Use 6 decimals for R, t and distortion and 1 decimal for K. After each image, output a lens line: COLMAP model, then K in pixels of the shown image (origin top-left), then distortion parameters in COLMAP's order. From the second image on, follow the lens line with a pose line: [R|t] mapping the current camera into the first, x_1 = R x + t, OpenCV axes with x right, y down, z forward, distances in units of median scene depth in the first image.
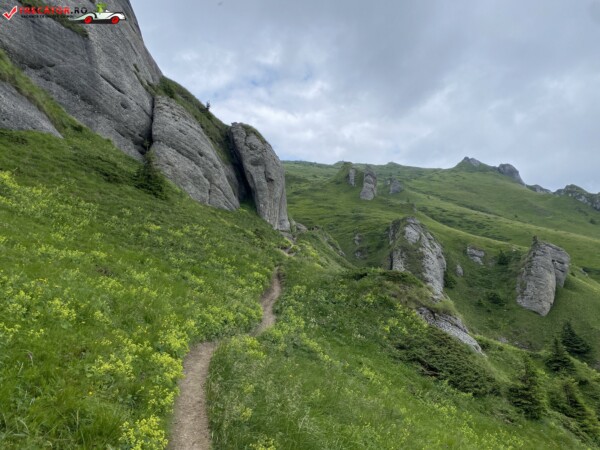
lens RADIAL K [[447.3, 0, 304.9], [0, 447.3, 228.4], [0, 0, 1]] dist [0.059581, -0.071305]
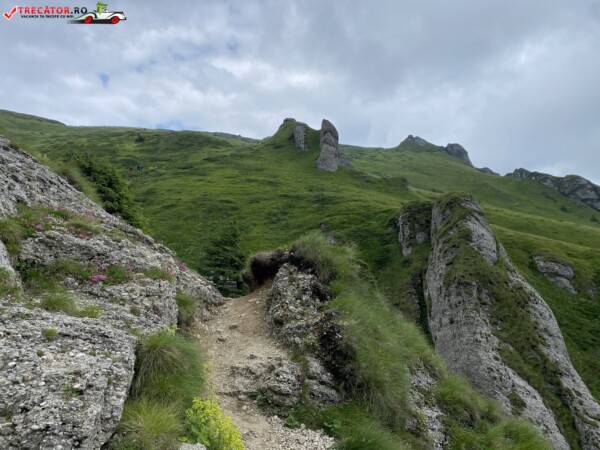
lens RADIAL K [[447.3, 0, 304.9], [0, 447.3, 228.4], [0, 0, 1]] dist [0.059581, -0.071305]
pose [[0.985588, -0.001247, 0.169159, 0.002305], [-0.004272, 0.999470, 0.032259, -0.003246], [-0.169110, -0.032517, 0.985061, 0.213938]]
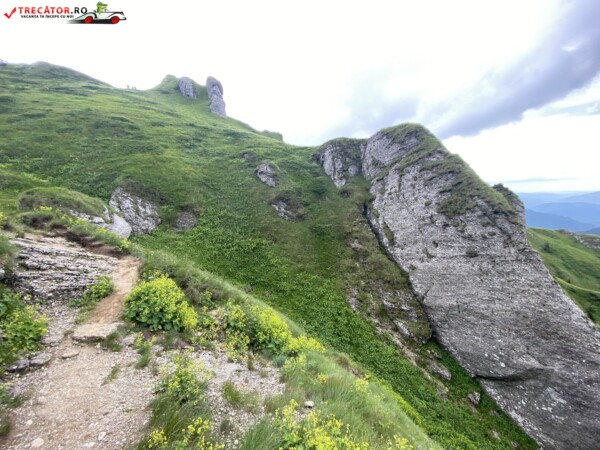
lens RADIAL K [[242.0, 0, 302.1], [0, 242.0, 221.5], [0, 0, 1]] dist [0.014670, -0.019122]
pose [[0.775801, -0.050765, 0.628932, -0.006410], [-0.074457, 0.982429, 0.171142, 0.011578], [-0.626569, -0.179601, 0.758390, 0.314226]]
